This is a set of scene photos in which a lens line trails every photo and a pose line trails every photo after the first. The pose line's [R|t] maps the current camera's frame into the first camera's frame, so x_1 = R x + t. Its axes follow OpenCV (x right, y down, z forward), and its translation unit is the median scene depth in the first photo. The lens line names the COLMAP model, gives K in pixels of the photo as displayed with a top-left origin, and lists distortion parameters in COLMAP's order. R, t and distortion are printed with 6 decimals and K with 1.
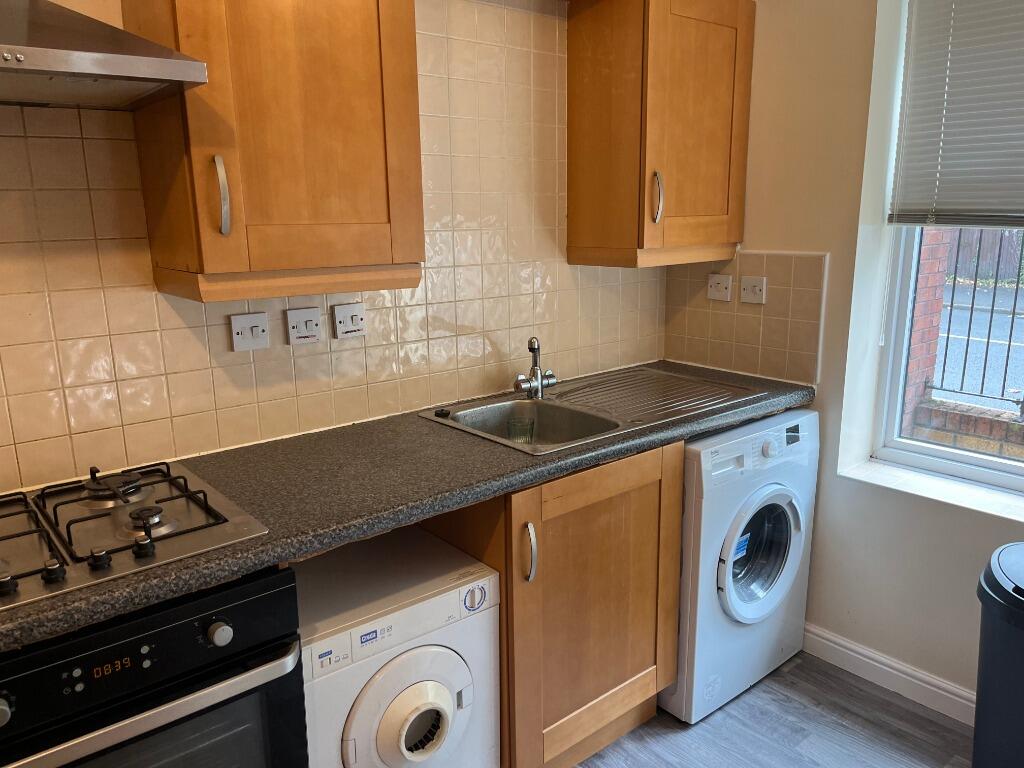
lens RADIAL K [[781.8, 0, 512.0], [0, 781.8, 389.4], [0, 0, 1]] dist [0.043266, -0.051300]
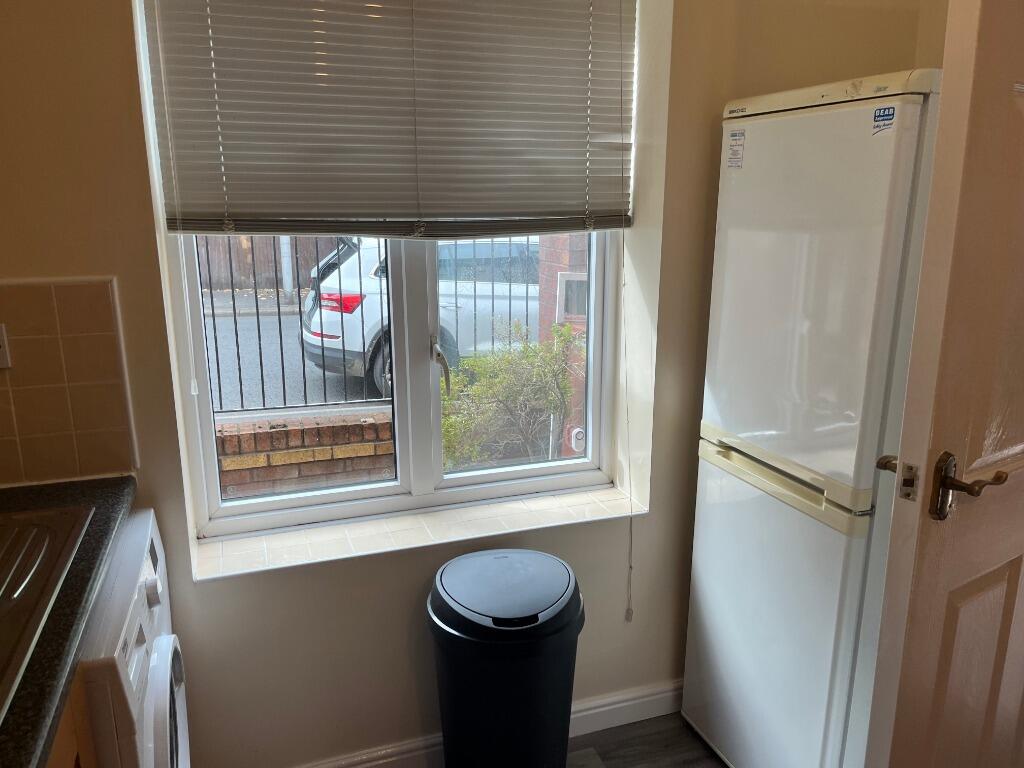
lens RADIAL K [[781.8, 0, 513.2], [0, 781.8, 390.1], [0, 0, 1]] dist [0.043266, -0.051300]
pose [[0.343358, -0.209323, 0.915581, -0.113013], [0.205595, 0.967956, 0.144195, -0.108929], [-0.916425, 0.138729, 0.375391, 0.458932]]
